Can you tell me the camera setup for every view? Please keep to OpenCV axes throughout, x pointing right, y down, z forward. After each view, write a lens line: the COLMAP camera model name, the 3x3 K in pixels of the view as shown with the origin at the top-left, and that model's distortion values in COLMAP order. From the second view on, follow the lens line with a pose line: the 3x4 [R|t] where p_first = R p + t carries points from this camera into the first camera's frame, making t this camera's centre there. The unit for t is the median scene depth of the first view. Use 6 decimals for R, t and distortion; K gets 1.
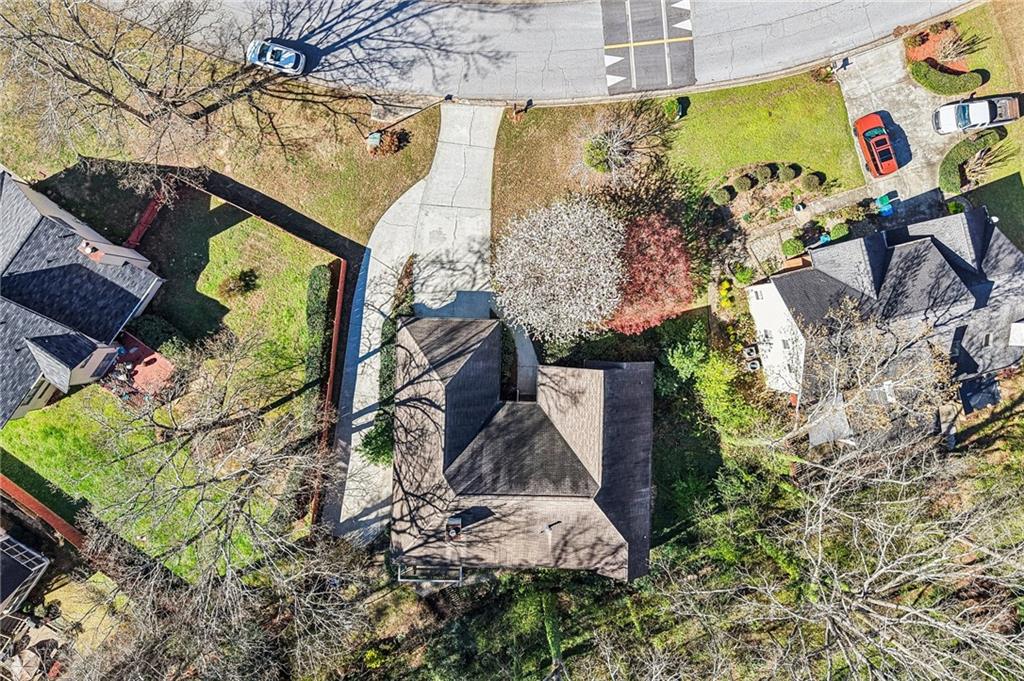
lens RADIAL K [[763.3, 0, 512.0], [0, 763.3, 340.5], [0, 0, 1]] dist [0.067391, -0.175510]
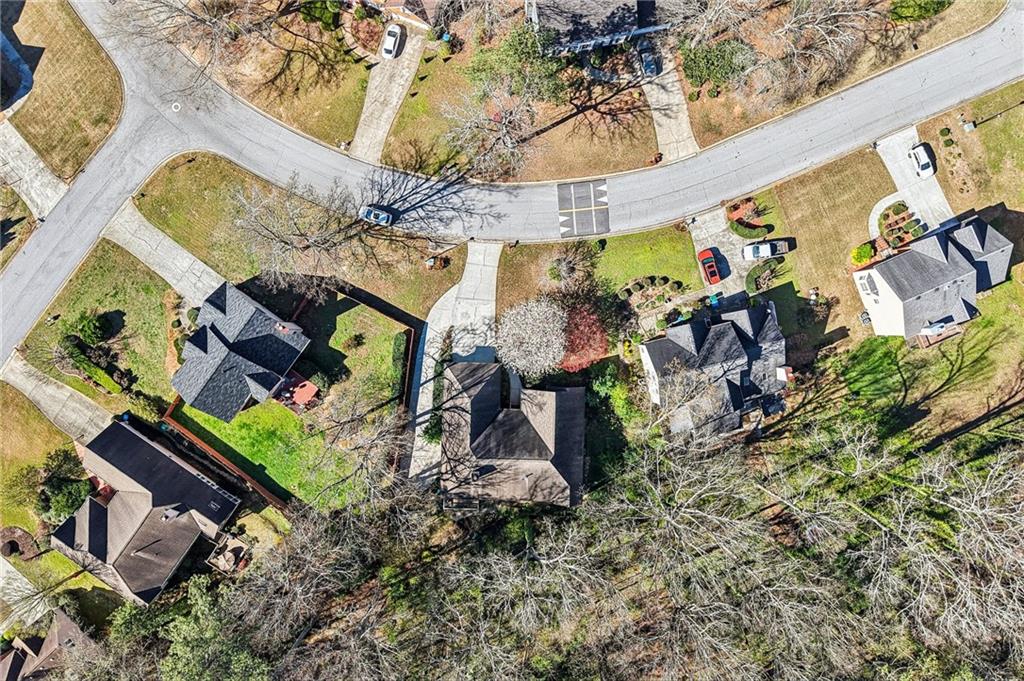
lens RADIAL K [[763.3, 0, 512.0], [0, 763.3, 340.5], [0, 0, 1]] dist [0.067391, -0.175510]
pose [[0.999986, 0.001758, -0.004967, 0.020114], [-0.001788, 0.999980, -0.006086, -0.068946], [0.004956, 0.006095, 0.999969, -0.786598]]
